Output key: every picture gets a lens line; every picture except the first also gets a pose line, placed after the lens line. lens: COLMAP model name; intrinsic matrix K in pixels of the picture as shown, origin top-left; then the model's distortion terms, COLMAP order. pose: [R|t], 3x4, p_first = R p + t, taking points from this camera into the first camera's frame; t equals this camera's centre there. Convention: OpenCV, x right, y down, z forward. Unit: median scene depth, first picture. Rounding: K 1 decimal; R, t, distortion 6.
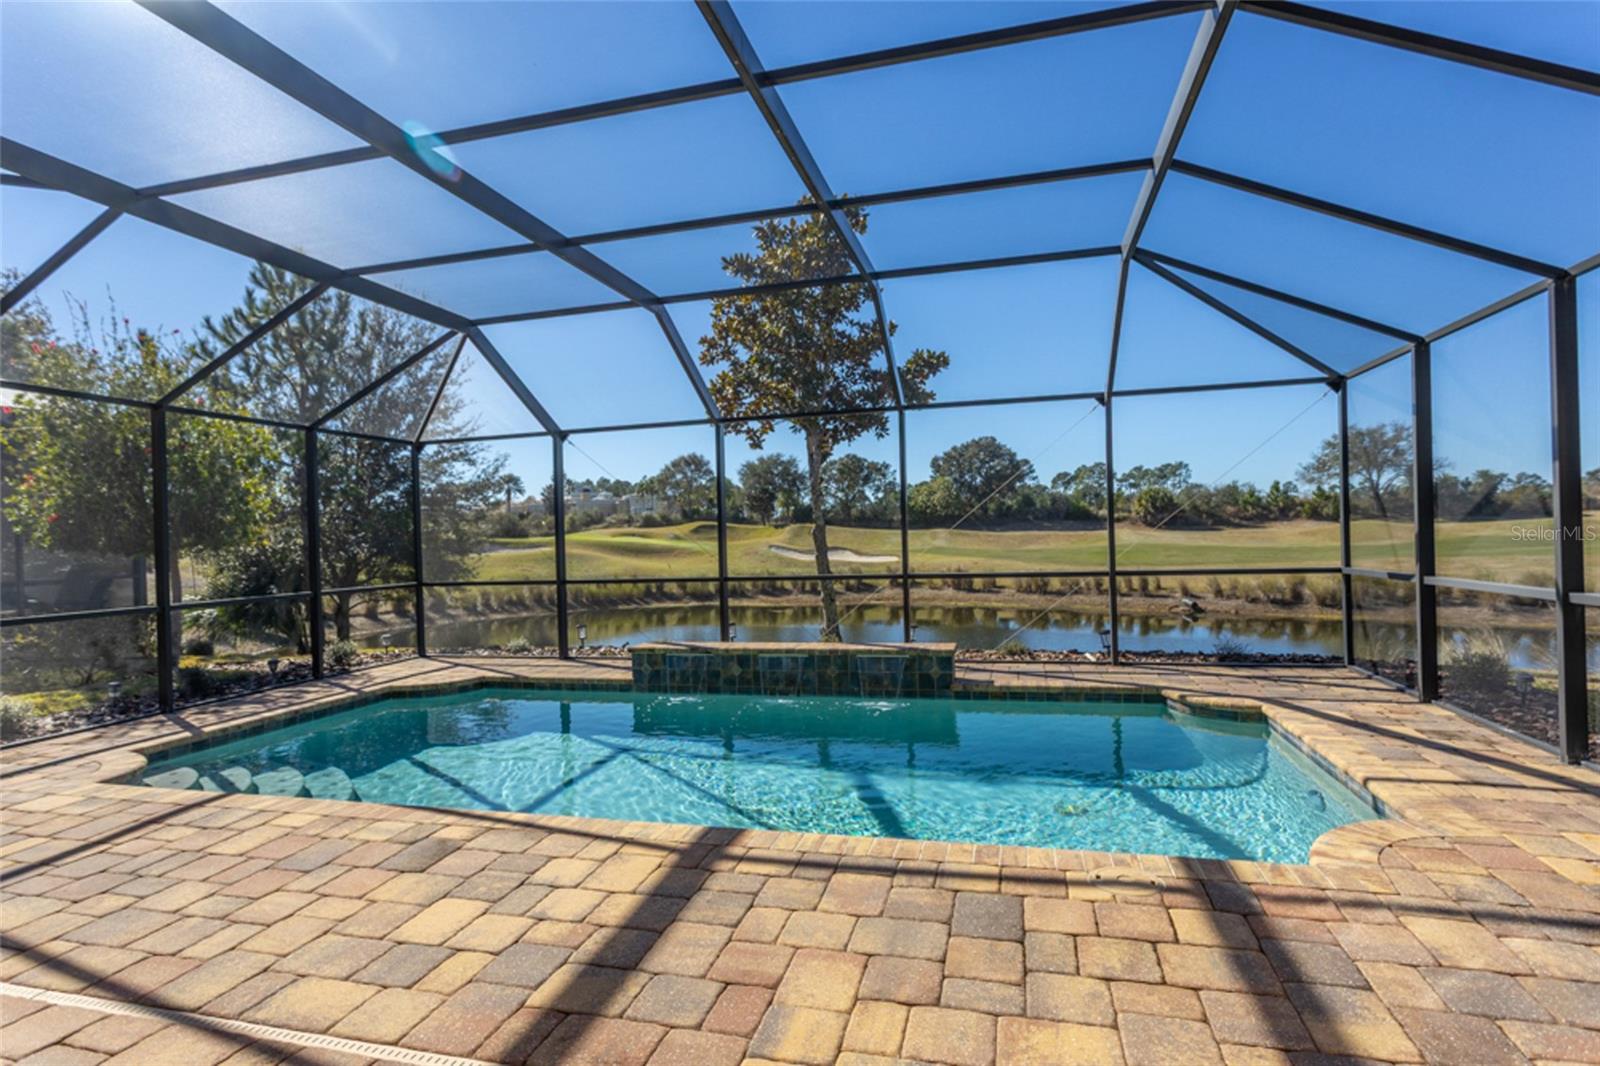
lens RADIAL K [[800.2, 0, 800.0], [0, 800.2, 533.0], [0, 0, 1]] dist [-0.005209, 0.000035]
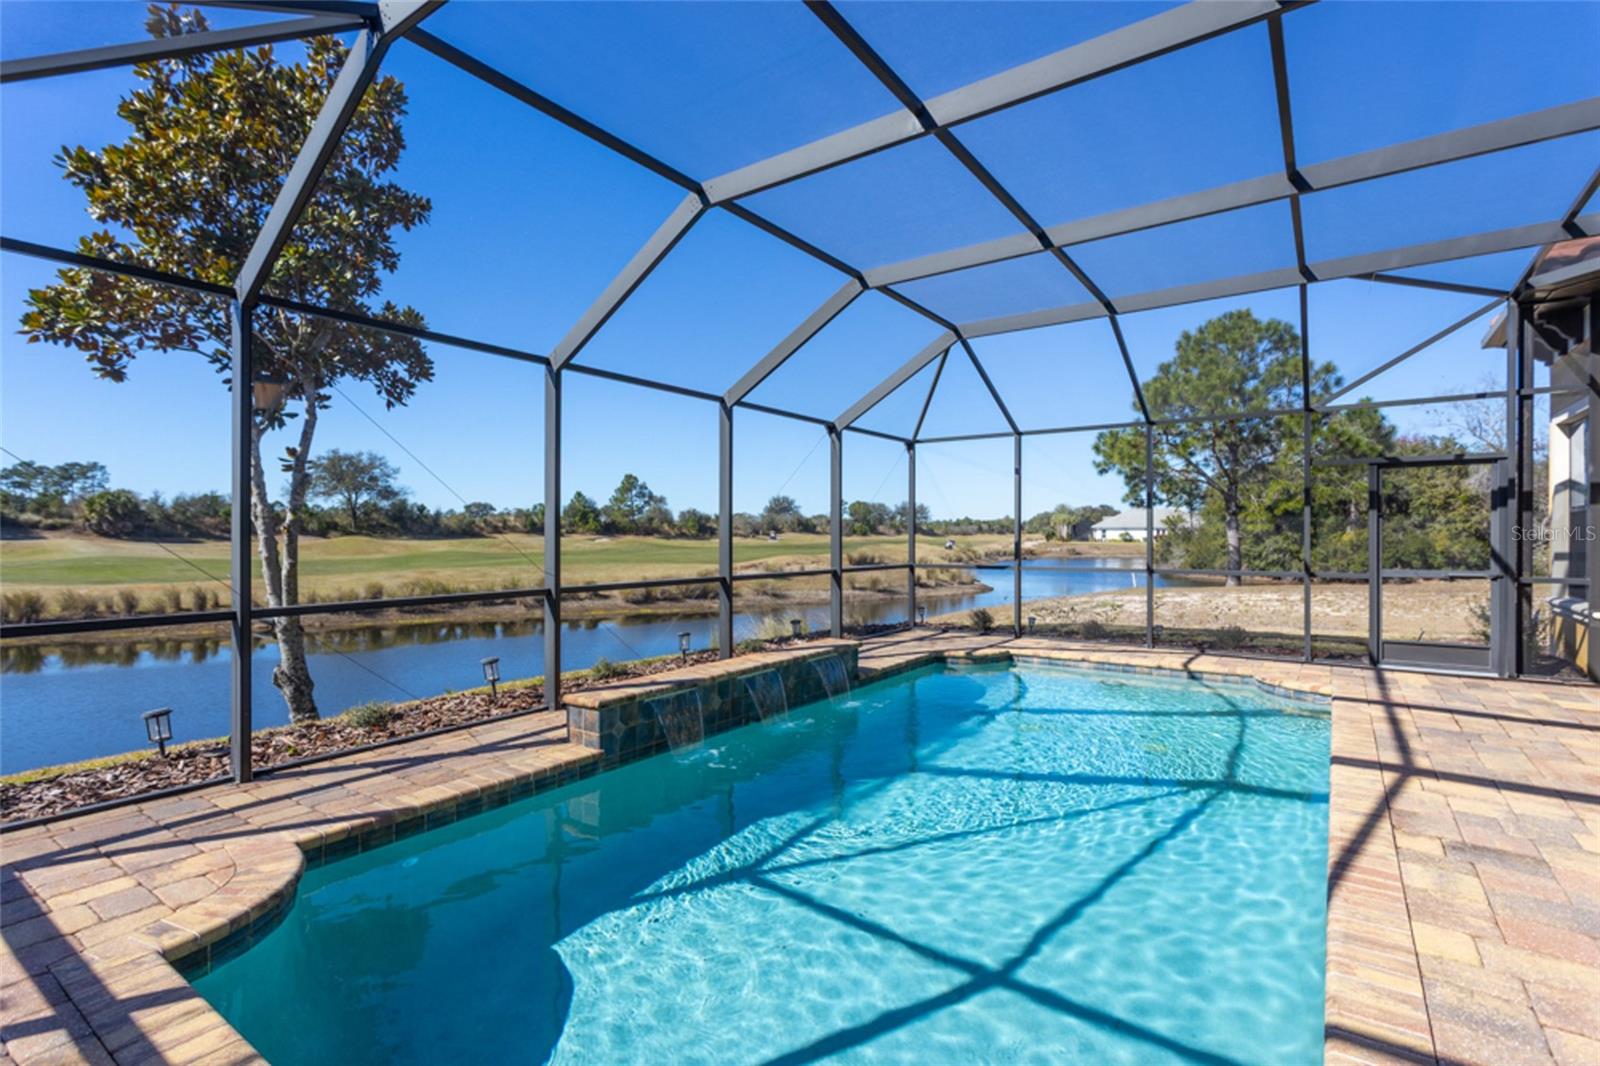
lens RADIAL K [[754.7, 0, 800.0], [0, 754.7, 533.0], [0, 0, 1]] dist [-0.004063, -0.000611]
pose [[0.348420, 0.032909, 0.936761, -0.112862], [-0.013717, 0.999455, -0.030009, 0.004270], [-0.937238, -0.002393, 0.348682, 0.102056]]
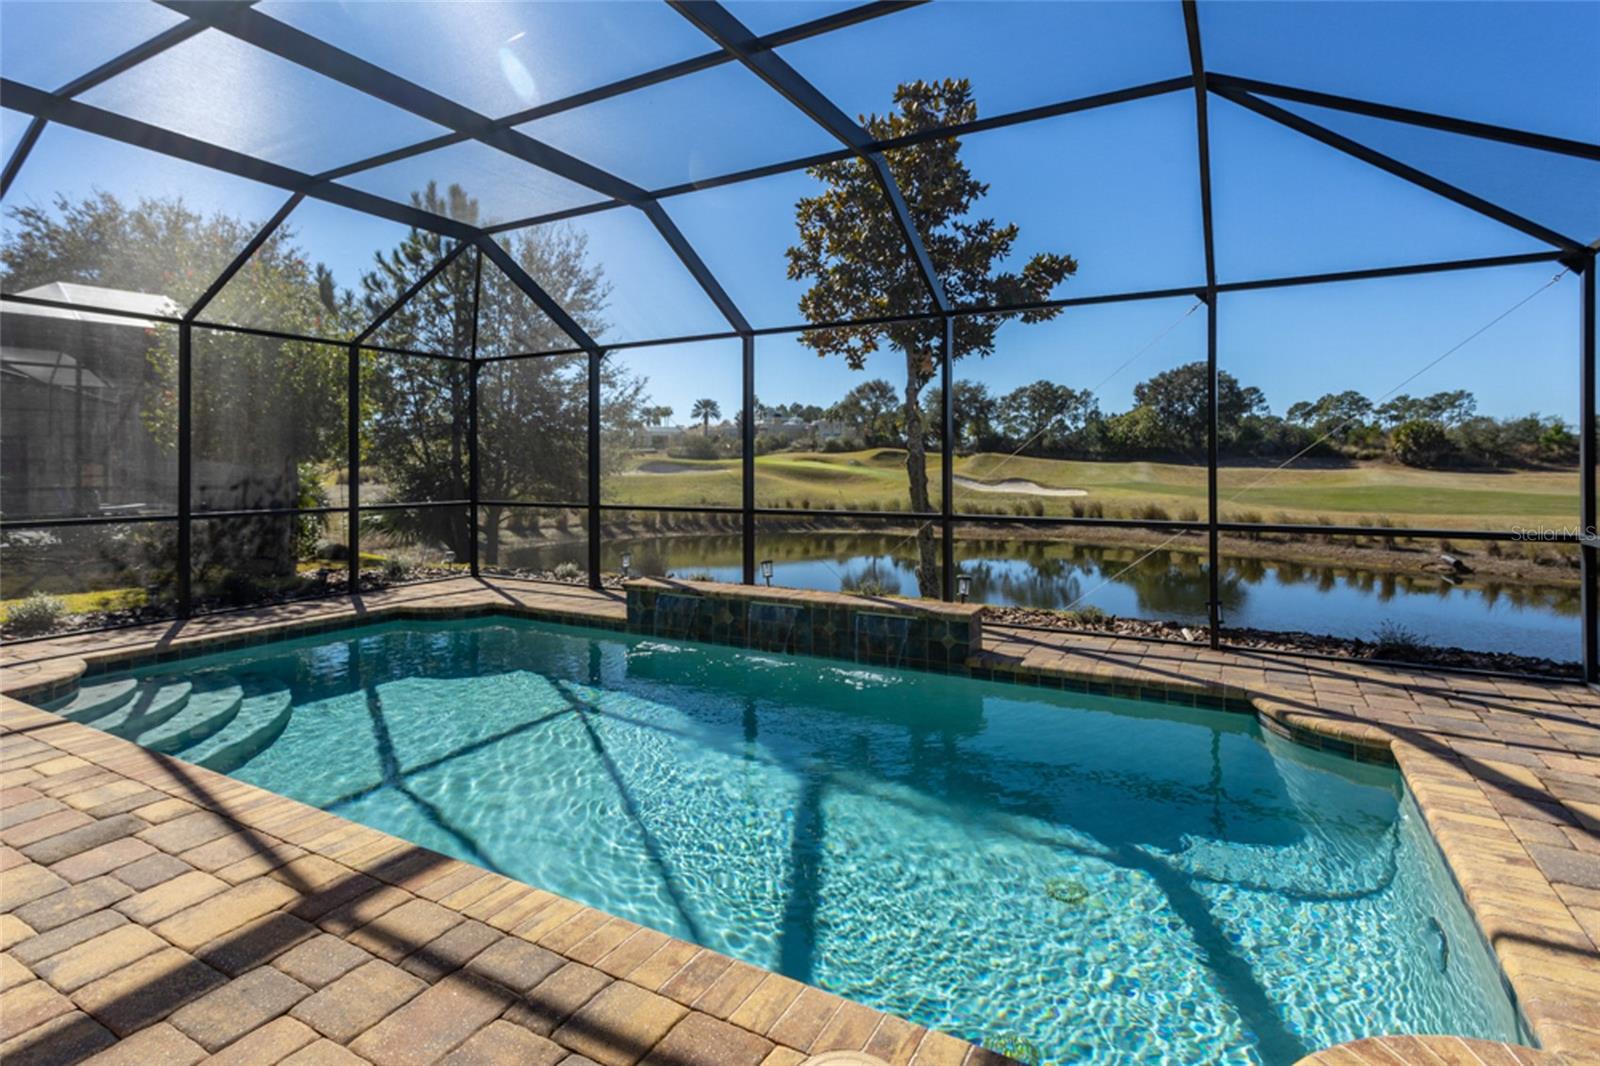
lens RADIAL K [[800.5, 0, 784.7], [0, 800.5, 451.3], [0, 0, 1]] dist [0.001214, 0.001521]
pose [[0.966872, 0.024031, -0.254128, 0.029877], [-0.026701, 0.999619, -0.007063, -0.000675], [0.253861, 0.013614, 0.967145, 0.026394]]
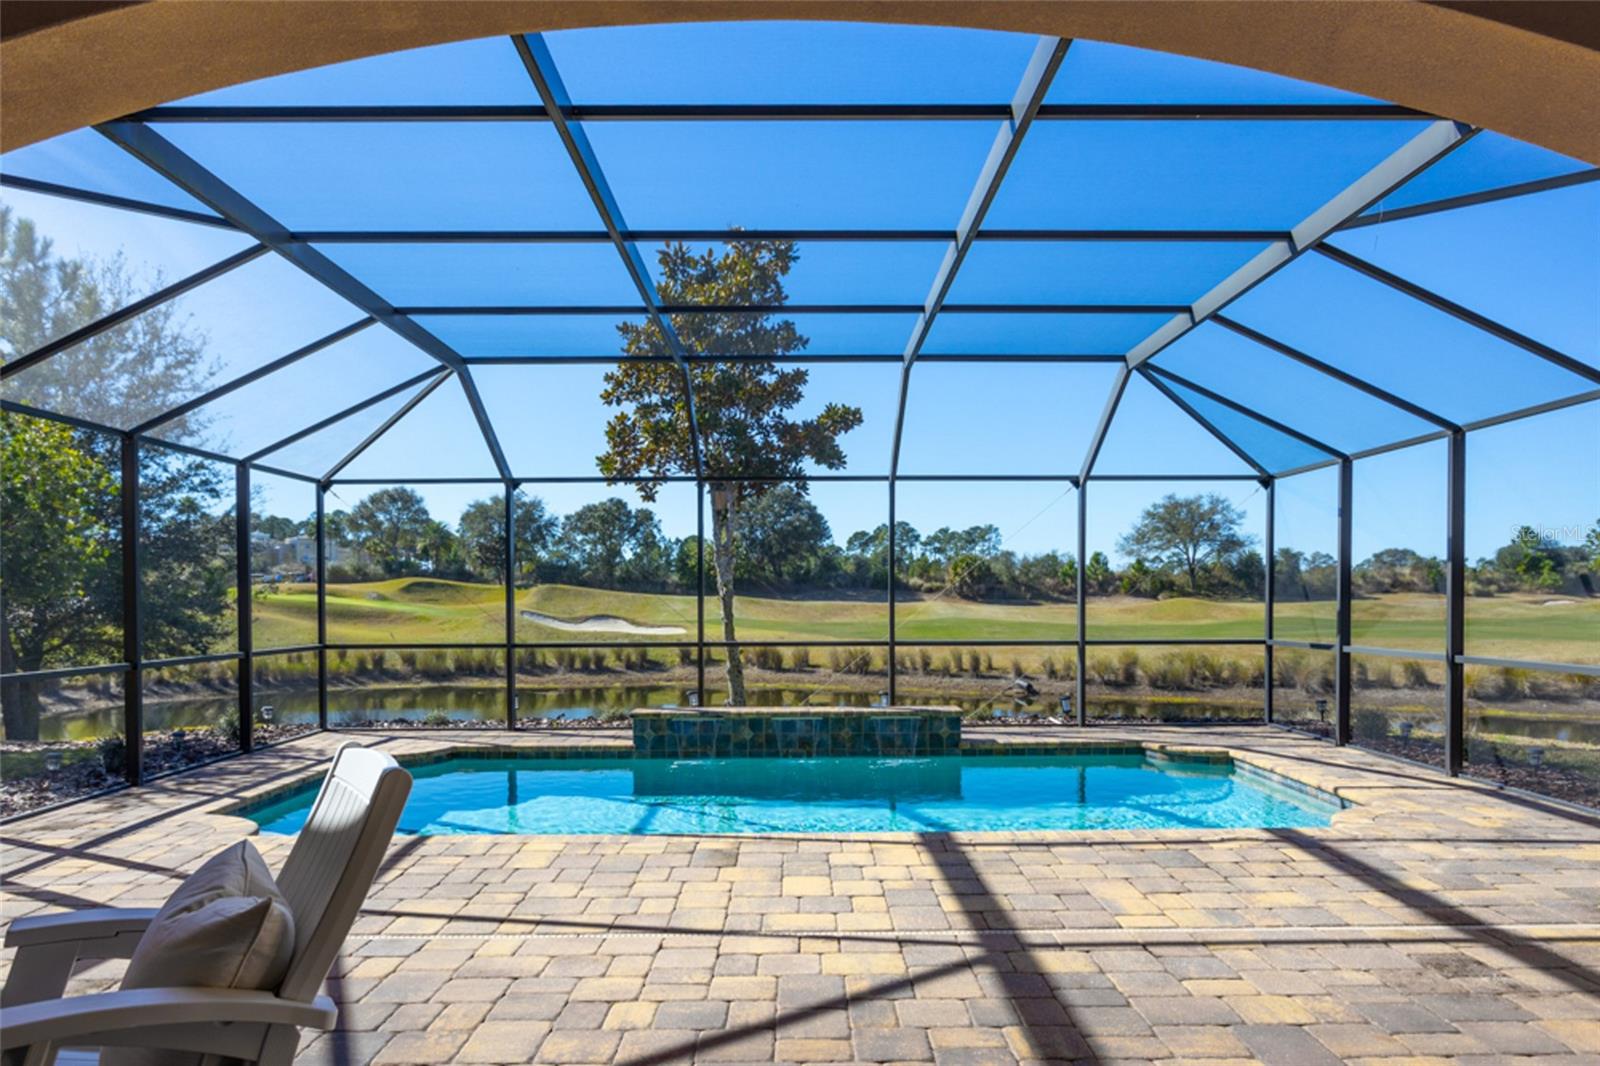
lens RADIAL K [[1011.1, 0, 799.7], [0, 1011.1, 612.4], [0, 0, 1]] dist [-0.014161, 0.001165]
pose [[0.965290, 0.021566, 0.260288, -0.053161], [-0.024950, 0.999642, 0.009705, 0.000860], [-0.259985, -0.015862, 0.965482, -0.035770]]
